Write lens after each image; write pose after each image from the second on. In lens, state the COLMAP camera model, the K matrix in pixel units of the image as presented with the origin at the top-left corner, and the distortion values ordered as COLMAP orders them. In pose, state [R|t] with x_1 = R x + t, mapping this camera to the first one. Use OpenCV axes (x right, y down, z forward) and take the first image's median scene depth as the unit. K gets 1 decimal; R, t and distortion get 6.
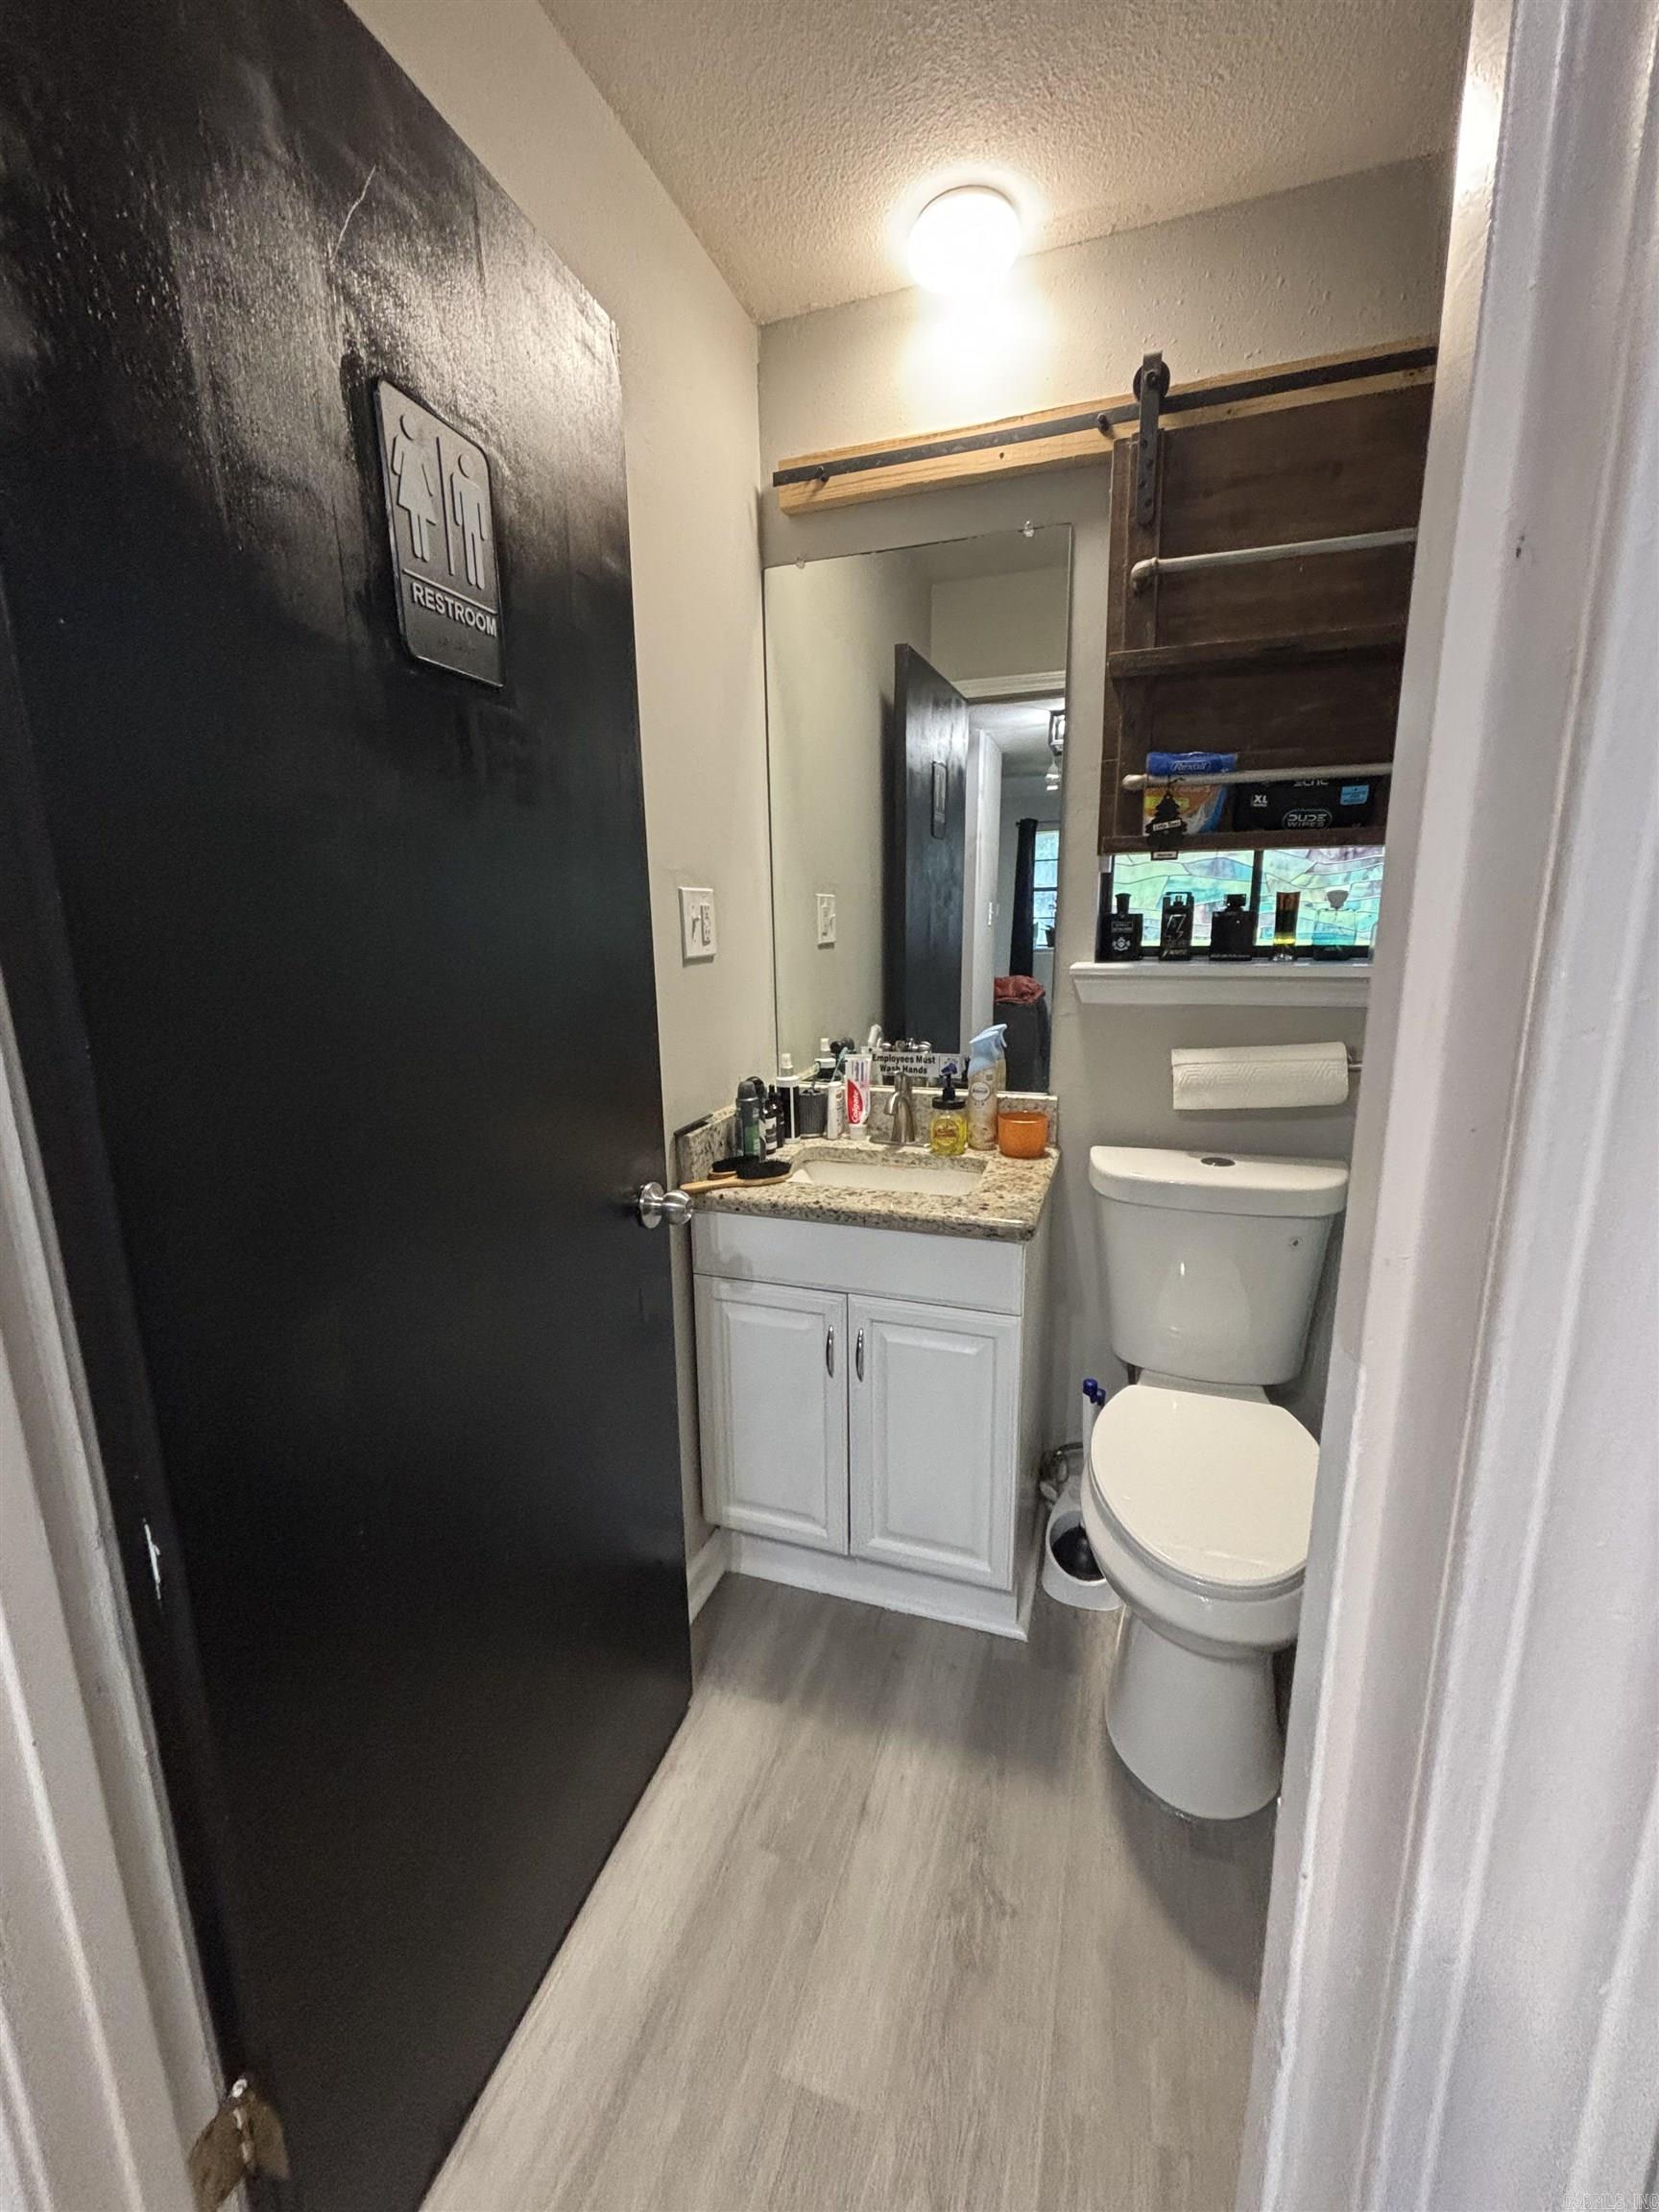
lens RADIAL K [[895.6, 0, 828.7], [0, 895.6, 1102.8], [0, 0, 1]] dist [0.000624, 0.000259]
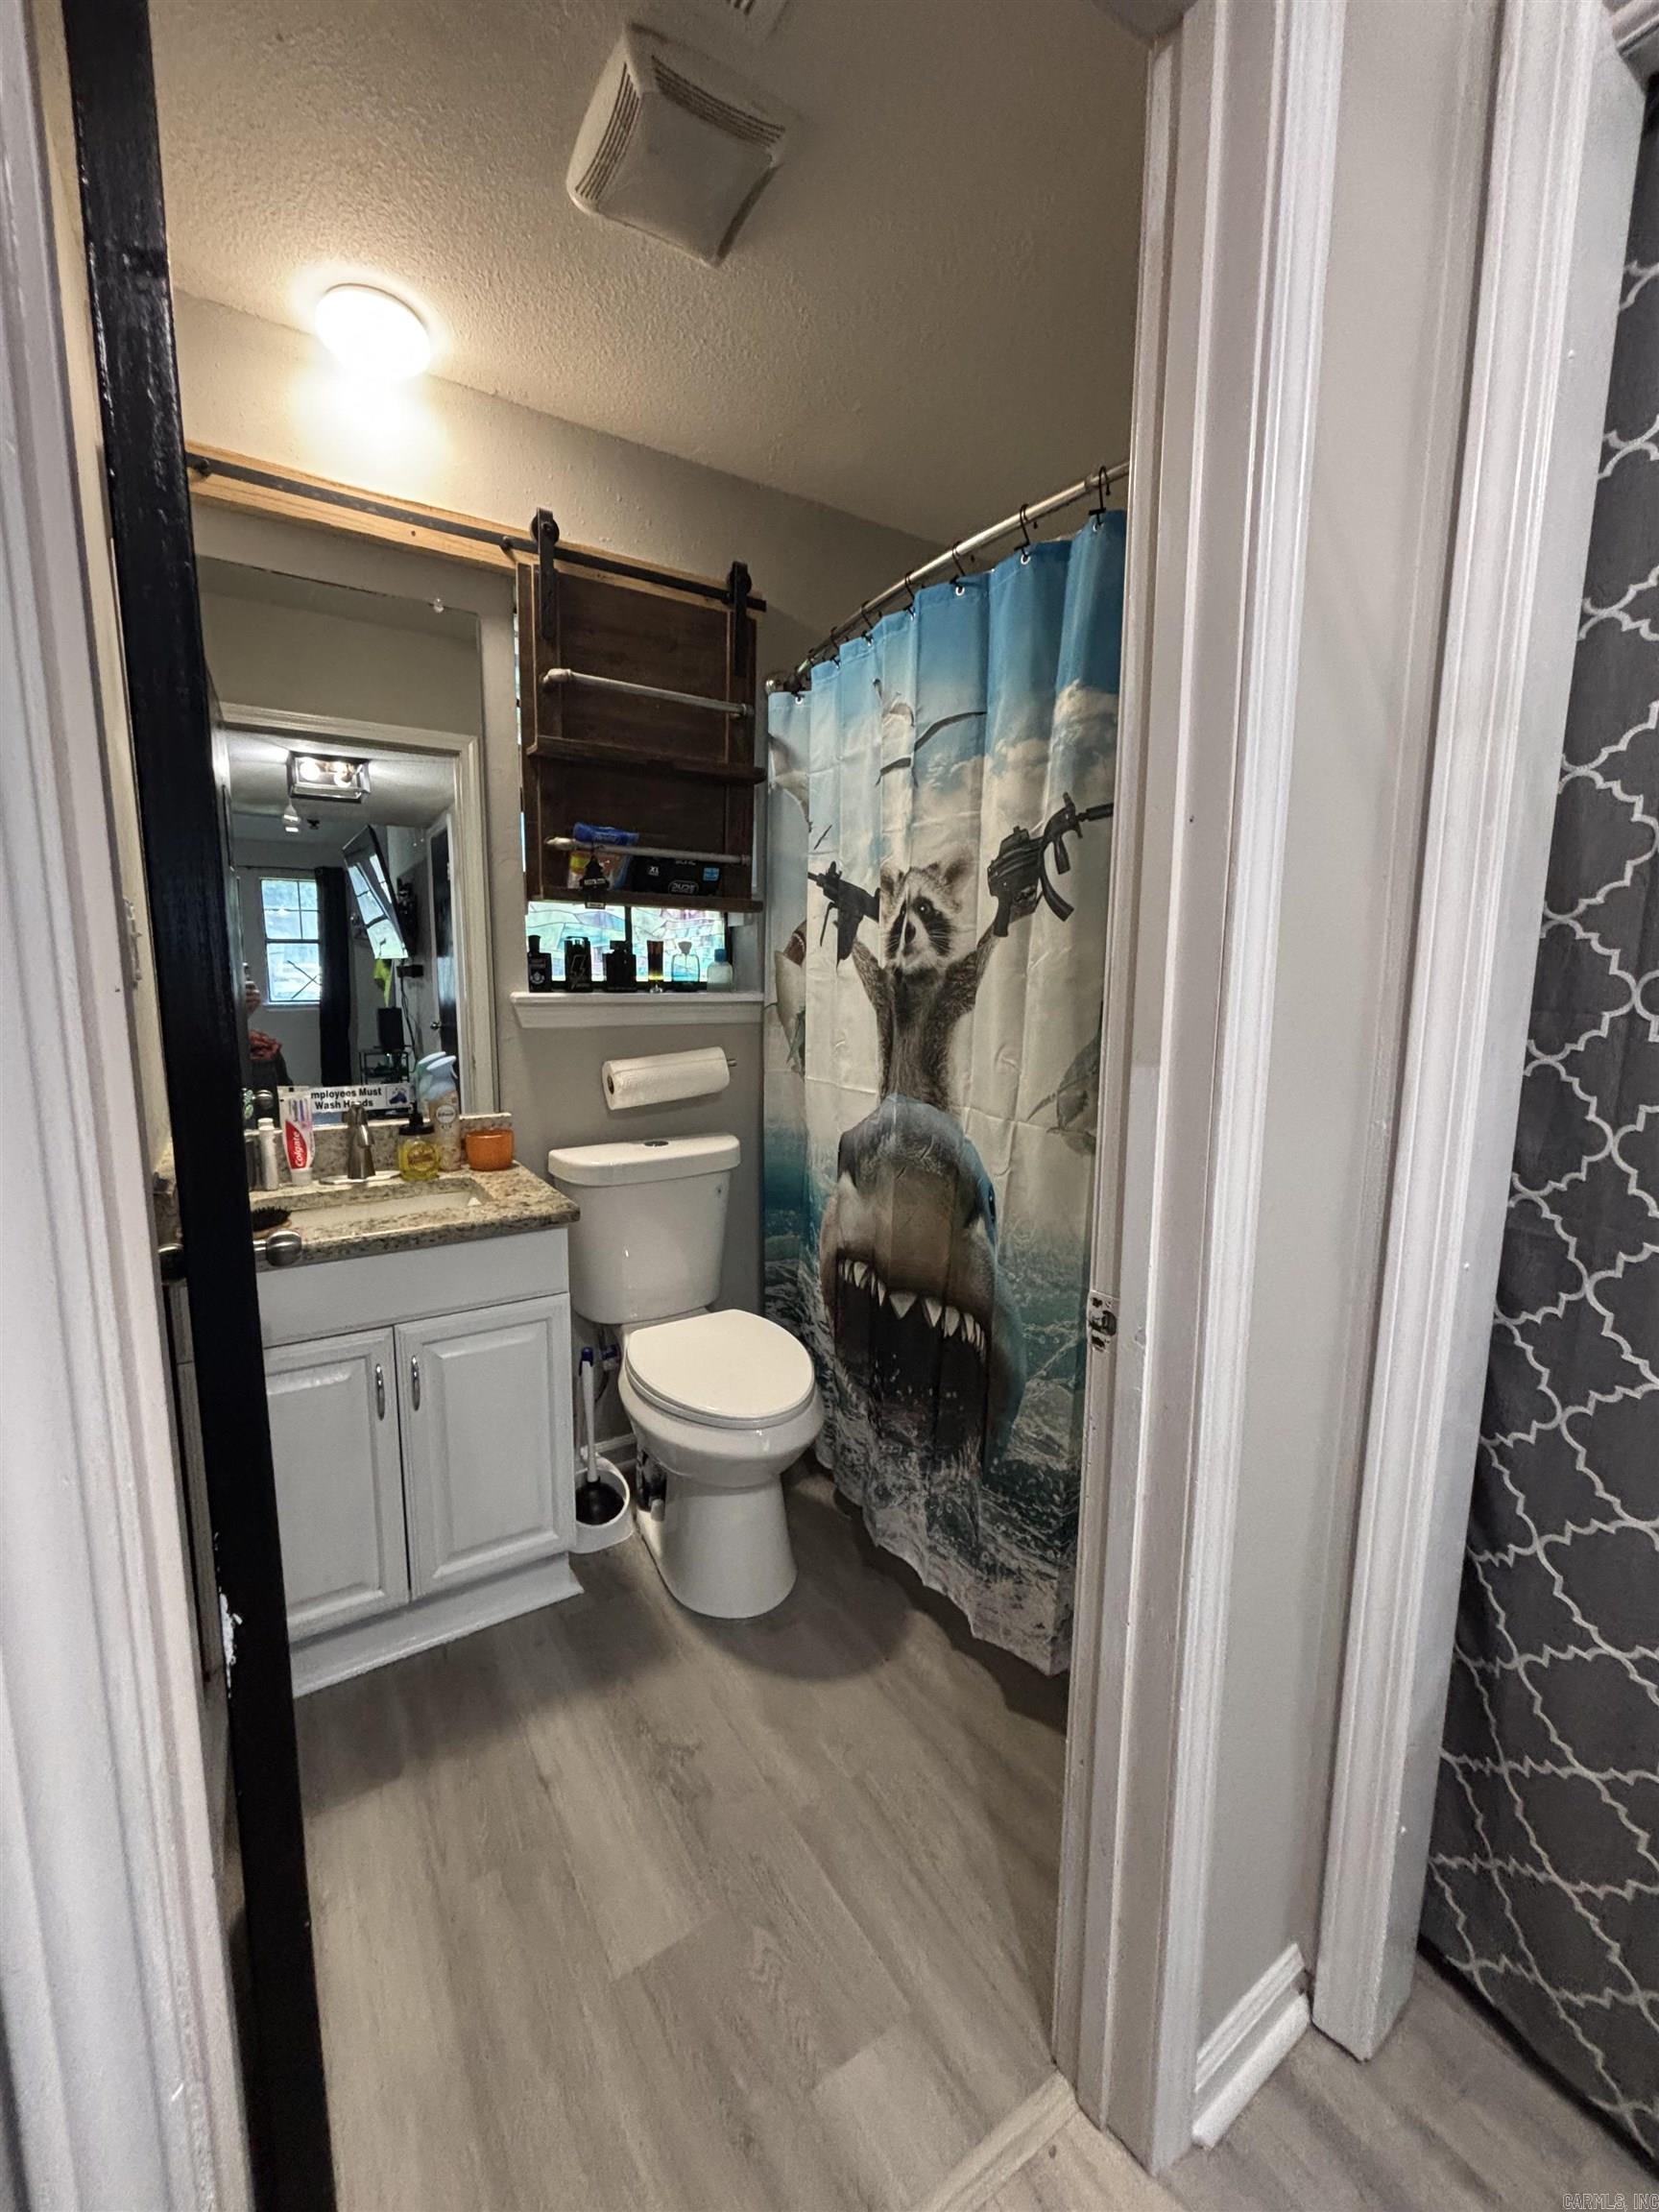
lens RADIAL K [[895.6, 0, 830.0], [0, 895.6, 1106.6], [0, 0, 1]] dist [0.000624, 0.000259]
pose [[0.615832, -0.096014, 0.782005, -0.411834], [0.146652, 0.989170, 0.005960, 0.041000], [-0.774109, 0.111012, 0.623243, -0.001480]]
